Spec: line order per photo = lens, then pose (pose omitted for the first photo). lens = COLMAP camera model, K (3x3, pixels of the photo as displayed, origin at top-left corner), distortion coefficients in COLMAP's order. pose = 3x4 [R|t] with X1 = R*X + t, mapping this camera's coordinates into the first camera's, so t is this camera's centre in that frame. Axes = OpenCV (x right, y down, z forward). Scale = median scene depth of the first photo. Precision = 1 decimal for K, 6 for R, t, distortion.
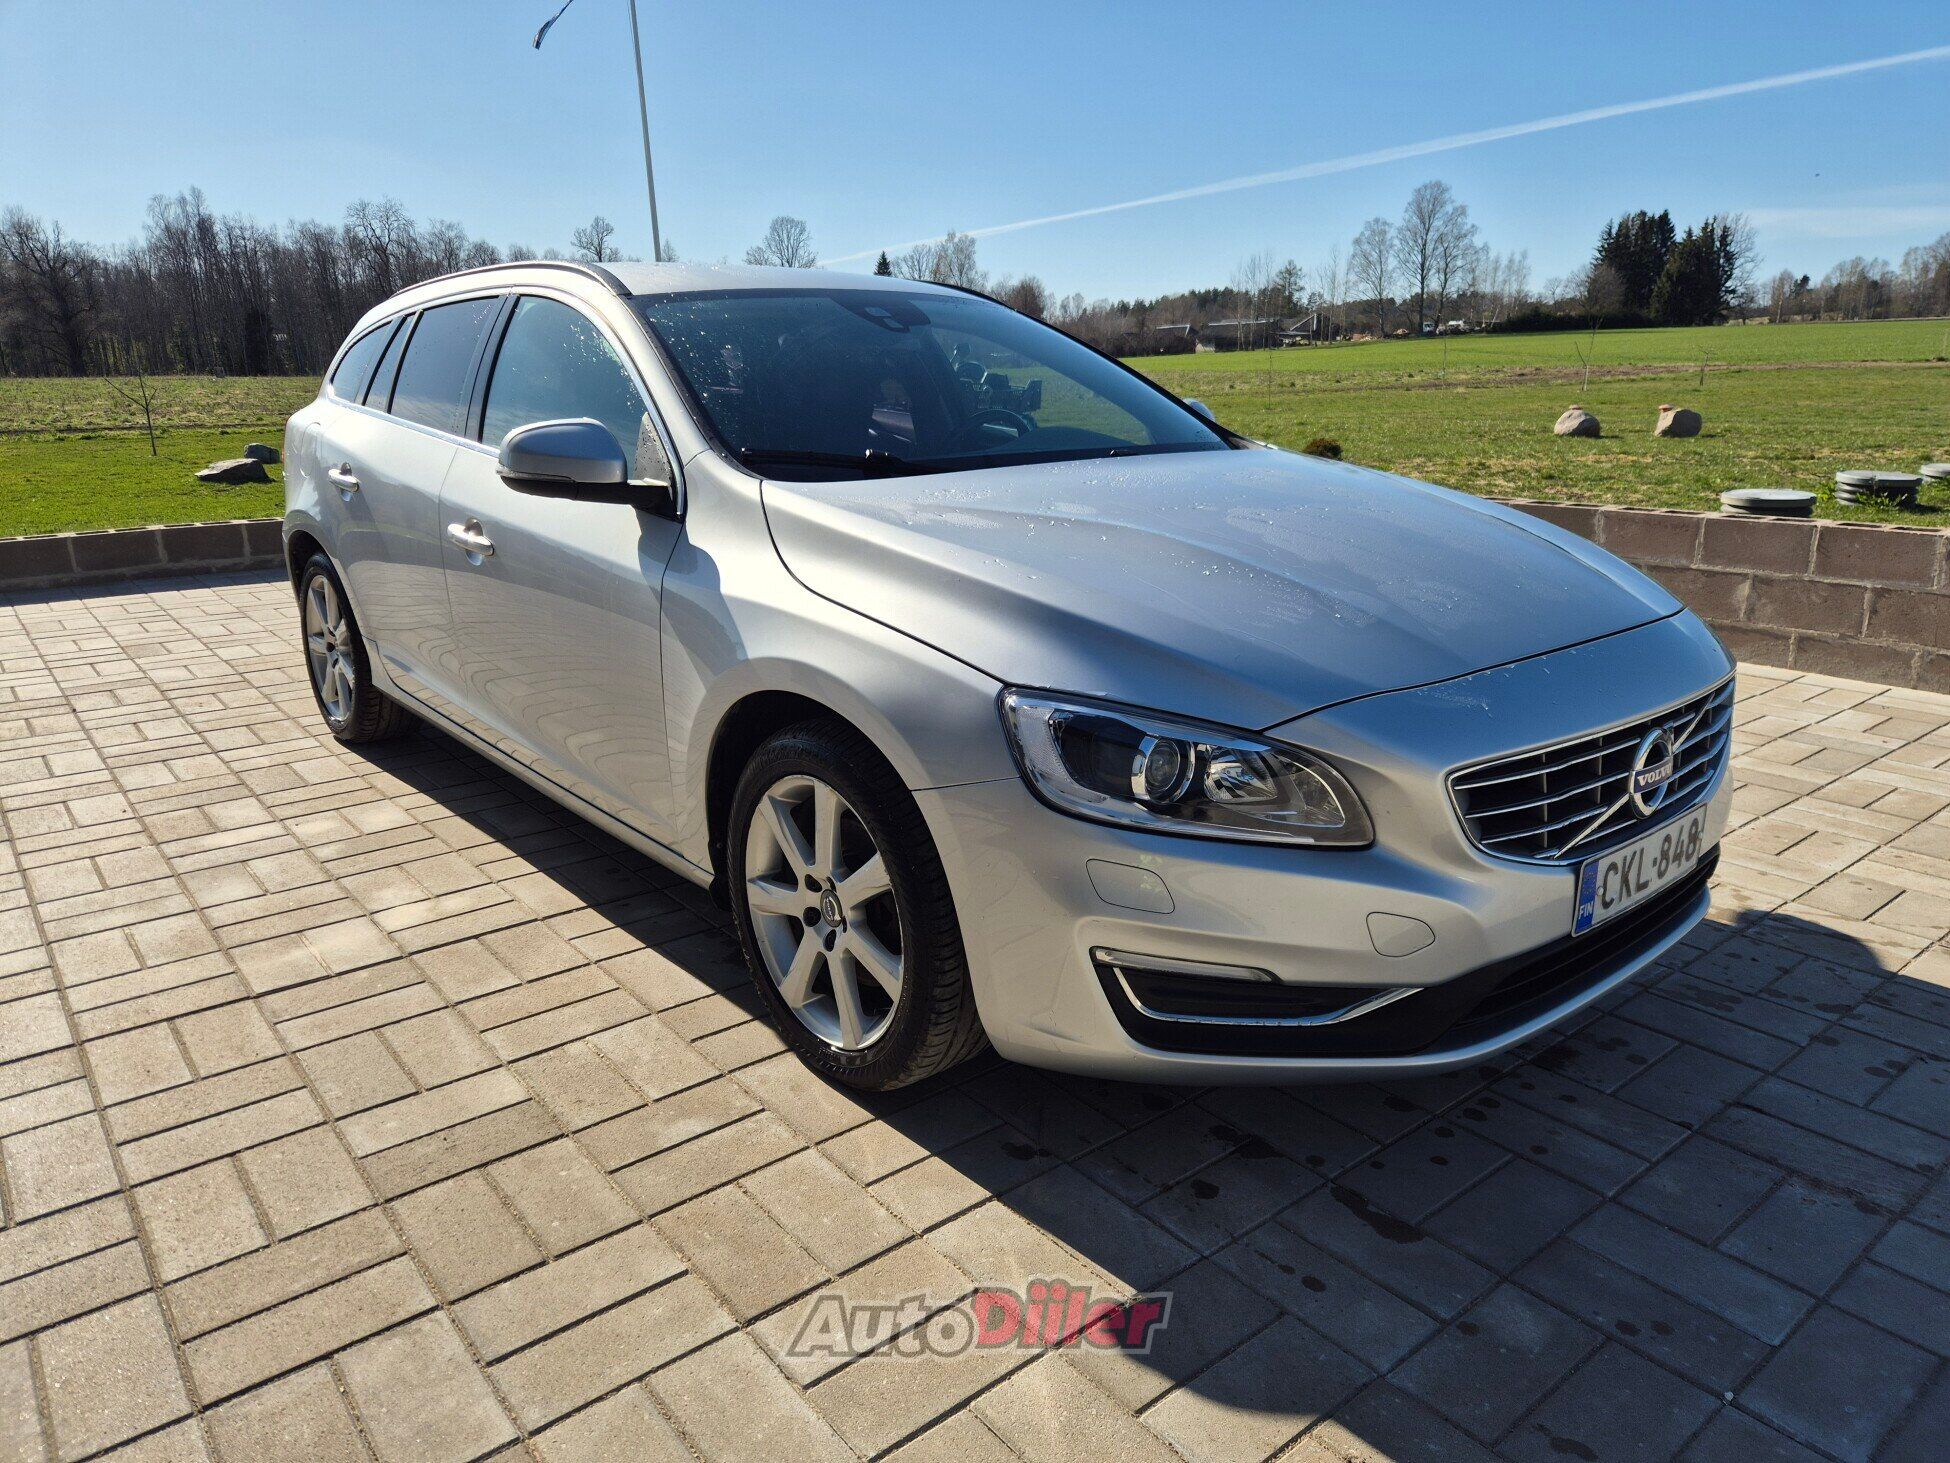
lens RADIAL K [[1291.3, 0, 976.2], [0, 1291.3, 724.7], [0, 0, 1]] dist [0.088272, -0.070516]
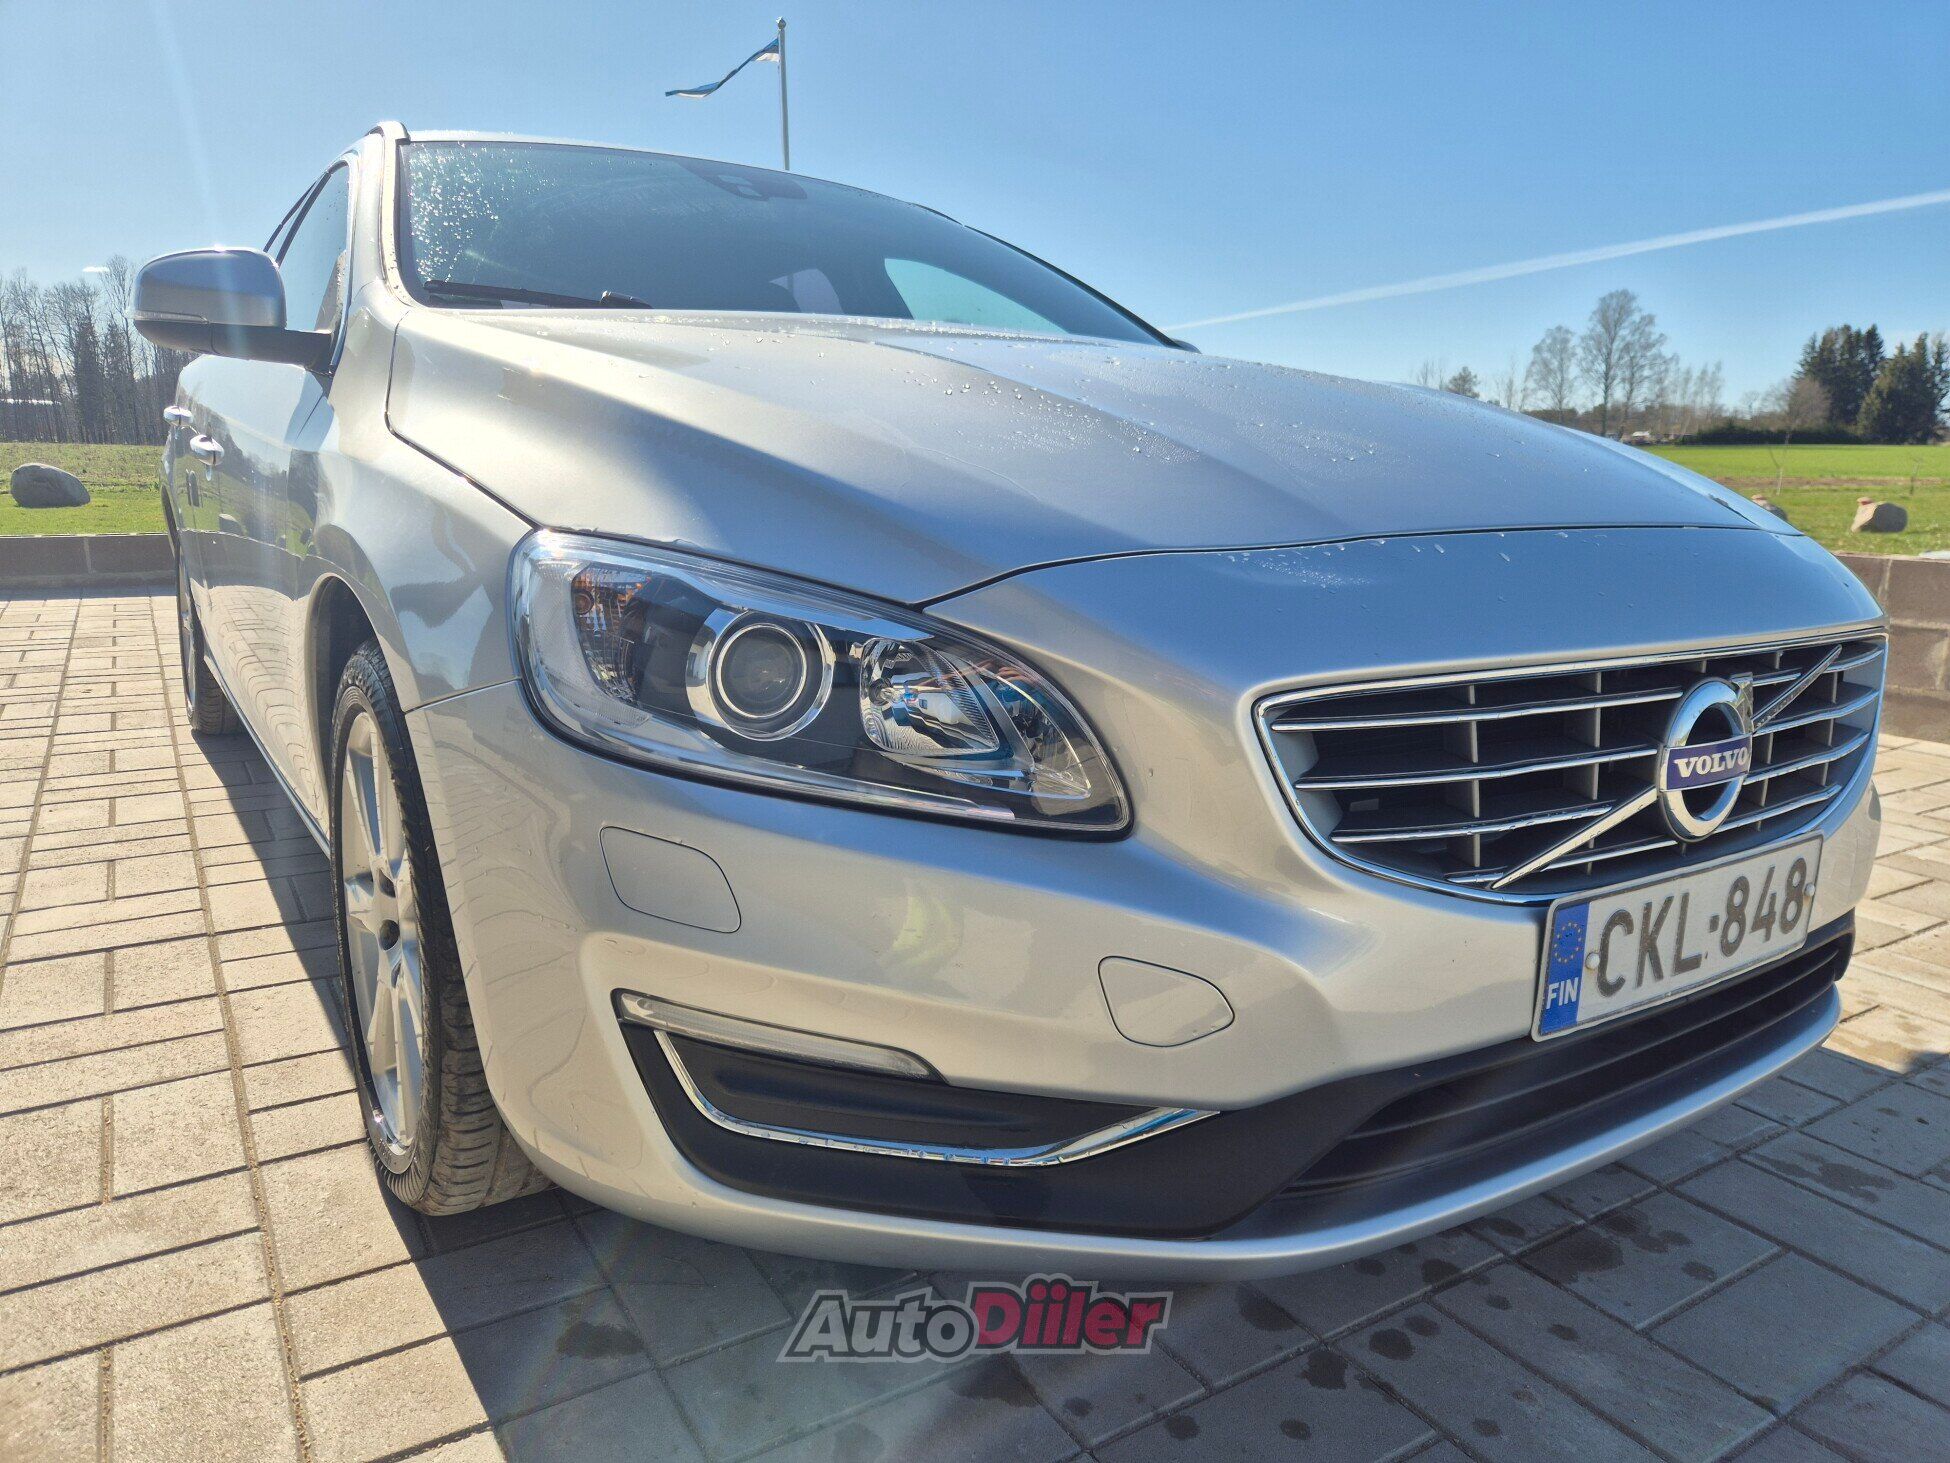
lens RADIAL K [[1299.8, 0, 975.0], [0, 1299.8, 731.5], [0, 0, 1]] dist [0.073841, -0.061720]
pose [[0.992230, 0.052033, -0.113016, 0.264828], [-0.059438, 0.996231, -0.063166, 0.077932], [0.109304, 0.069393, 0.991583, 0.403637]]
